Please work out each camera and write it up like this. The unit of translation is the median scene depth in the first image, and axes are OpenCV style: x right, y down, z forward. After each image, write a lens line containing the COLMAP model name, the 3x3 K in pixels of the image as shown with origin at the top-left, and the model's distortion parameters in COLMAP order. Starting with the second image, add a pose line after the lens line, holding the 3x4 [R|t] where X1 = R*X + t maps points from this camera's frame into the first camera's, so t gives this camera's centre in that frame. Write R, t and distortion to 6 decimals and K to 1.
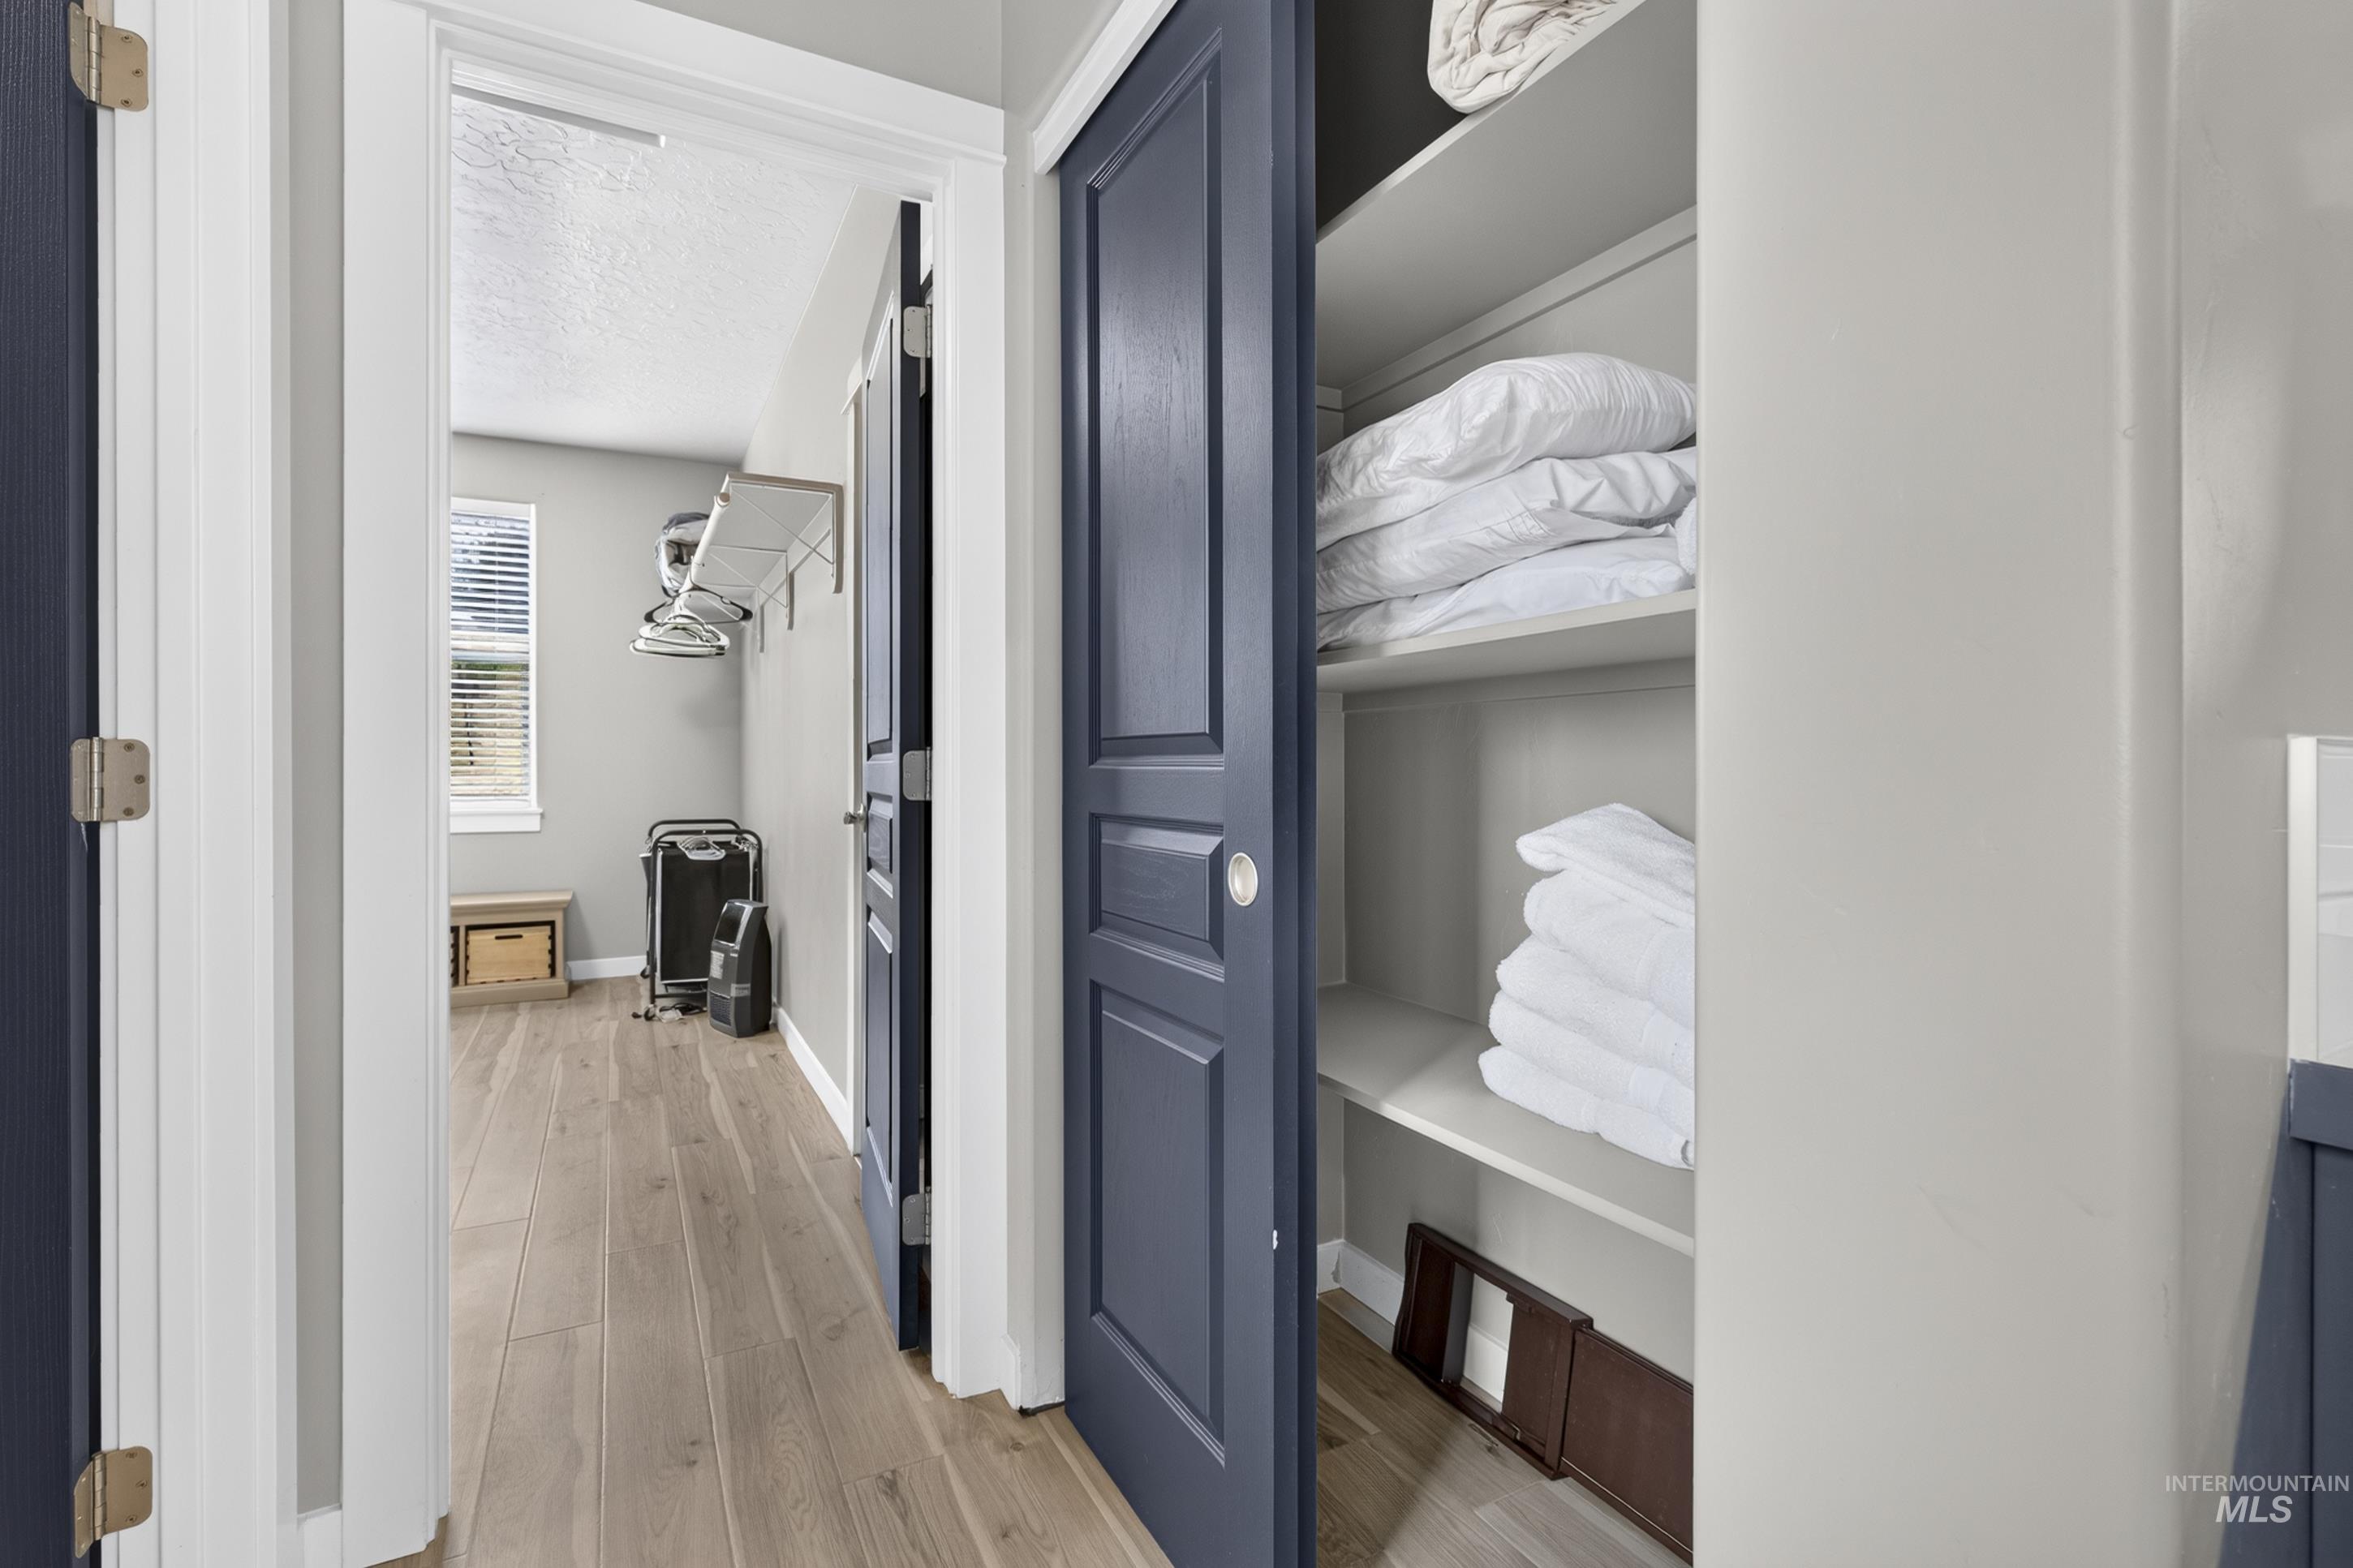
lens RADIAL K [[1067.9, 0, 1183.3], [0, 1067.9, 775.5], [0, 0, 1]] dist [0.000918, 0.000277]
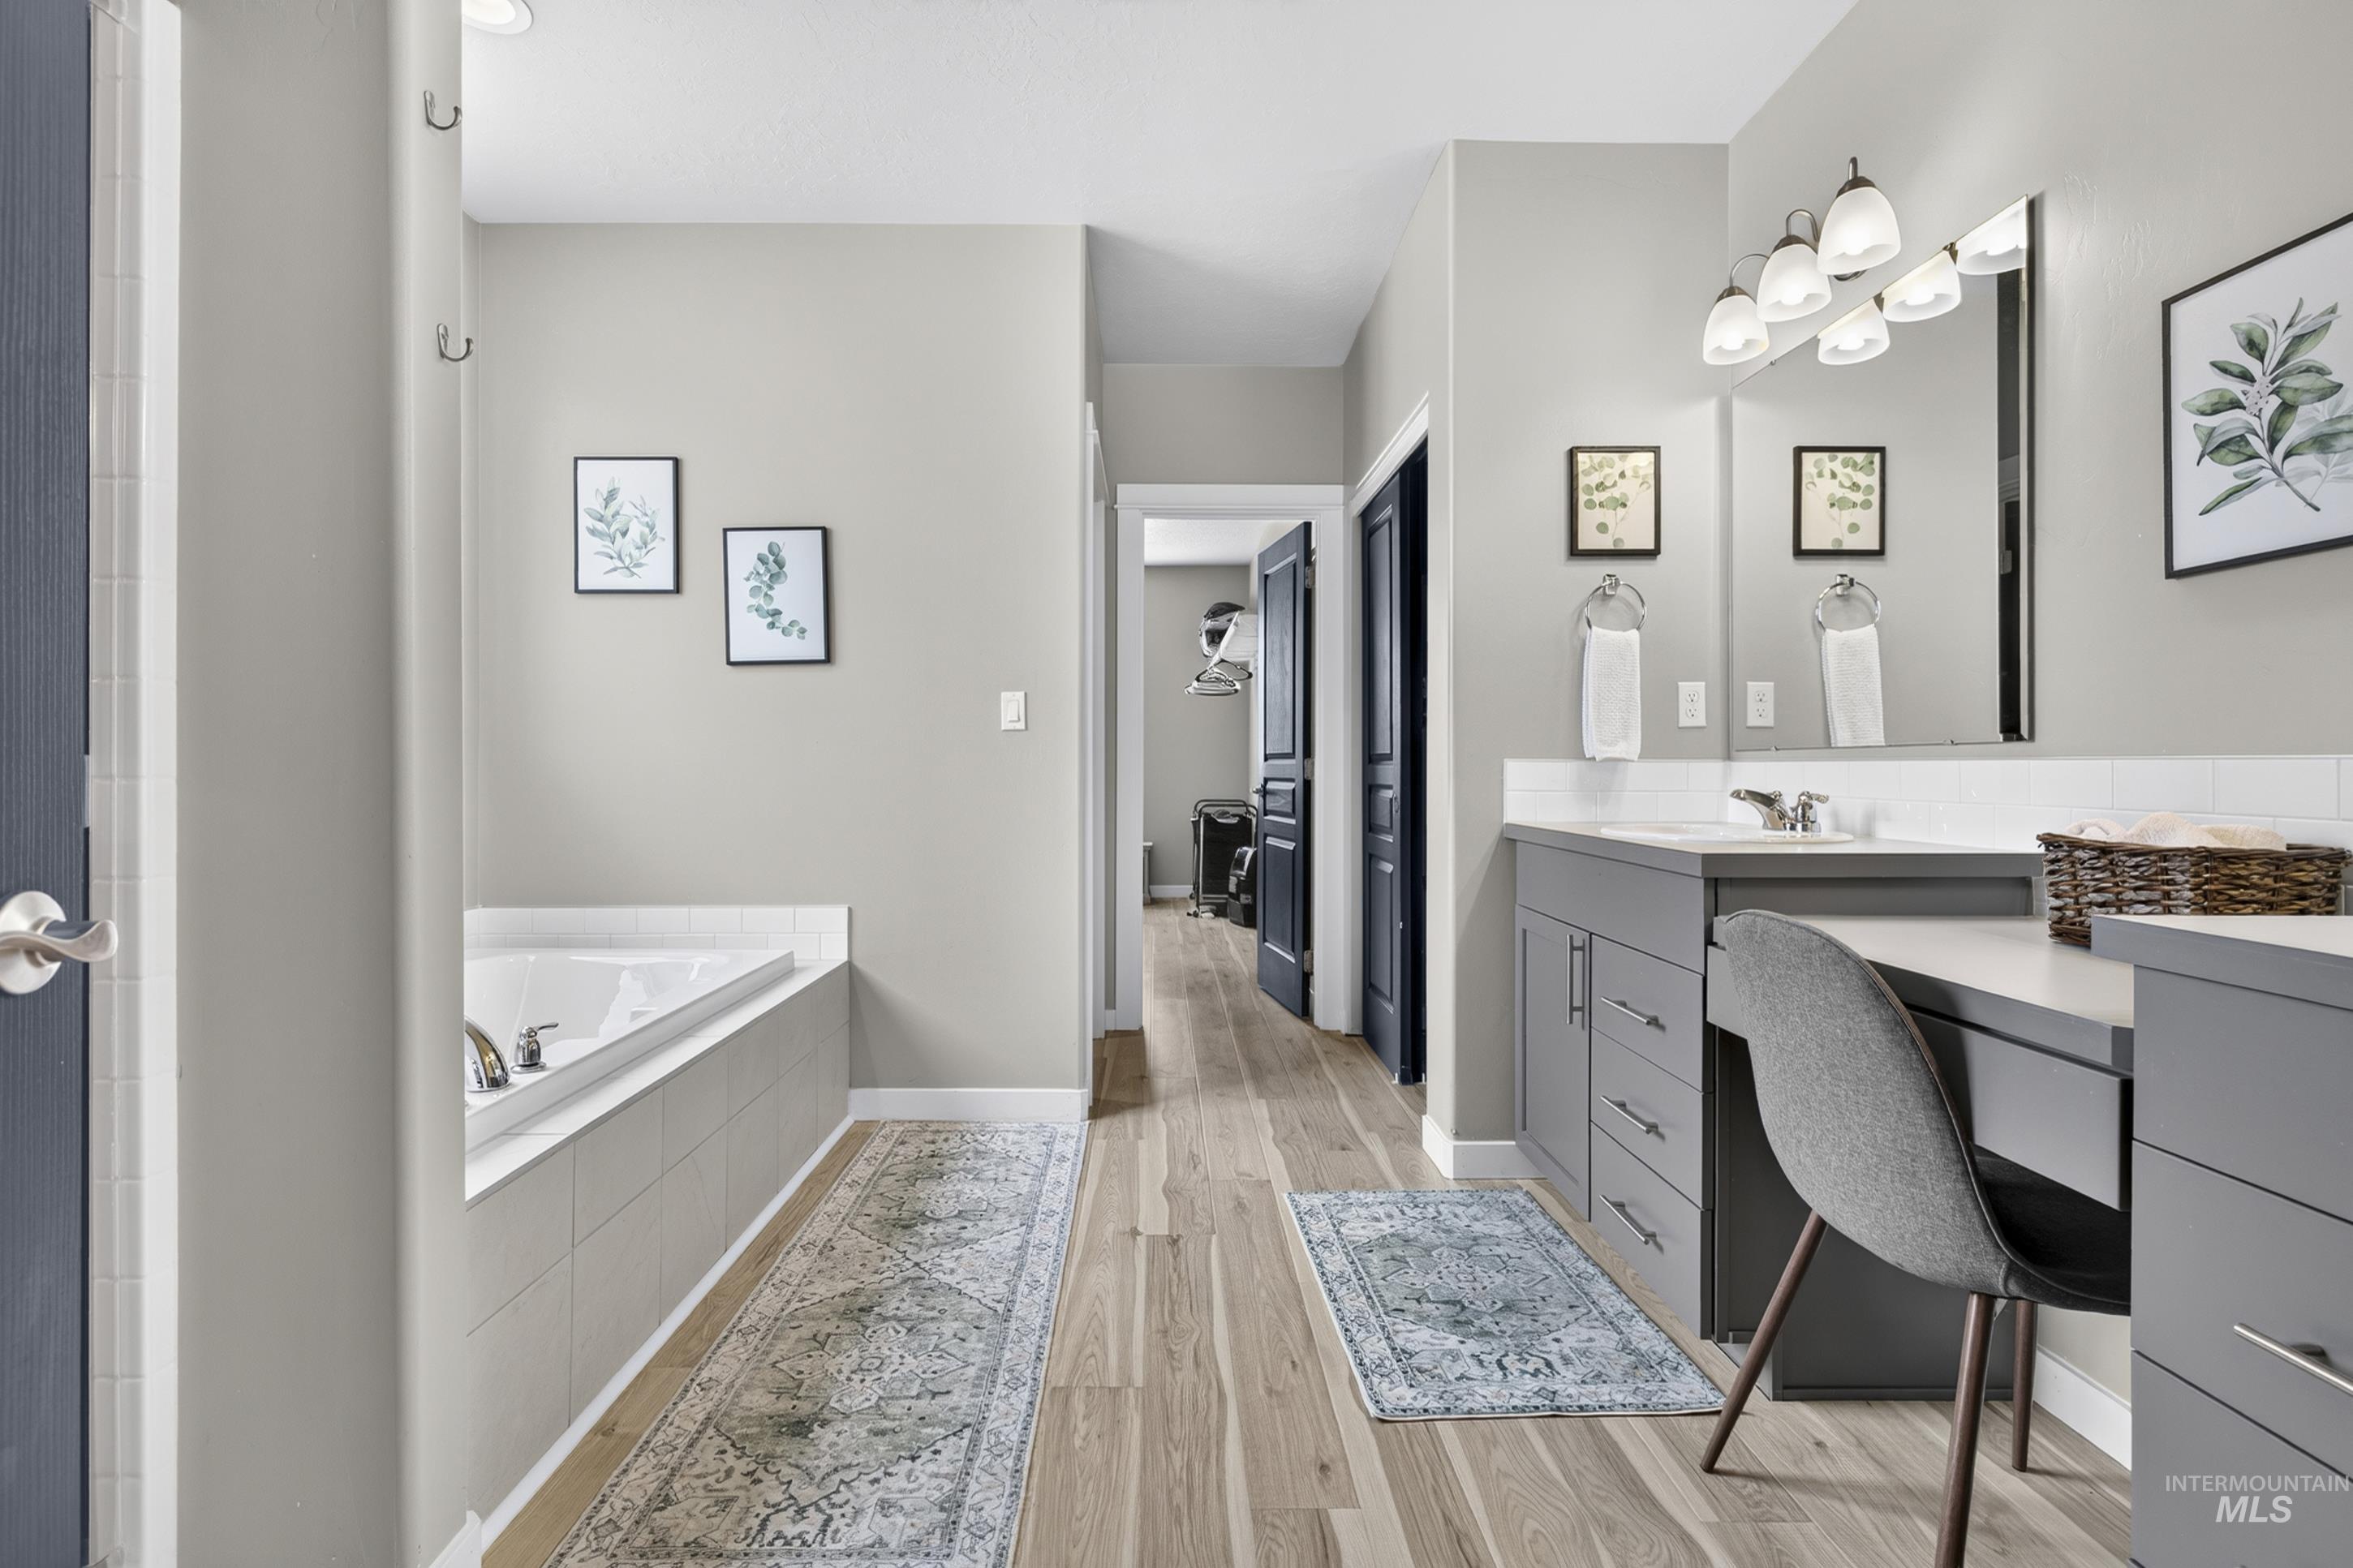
lens RADIAL K [[1067.9, 0, 1175.1], [0, 1067.9, 772.5], [0, 0, 1]] dist [0.000918, 0.000277]
pose [[0.891512, 0.001362, -0.452996, 0.230452], [-0.001455, 0.999999, 0.000143, 0.002804], [0.452995, 0.000531, 0.891513, -0.511043]]
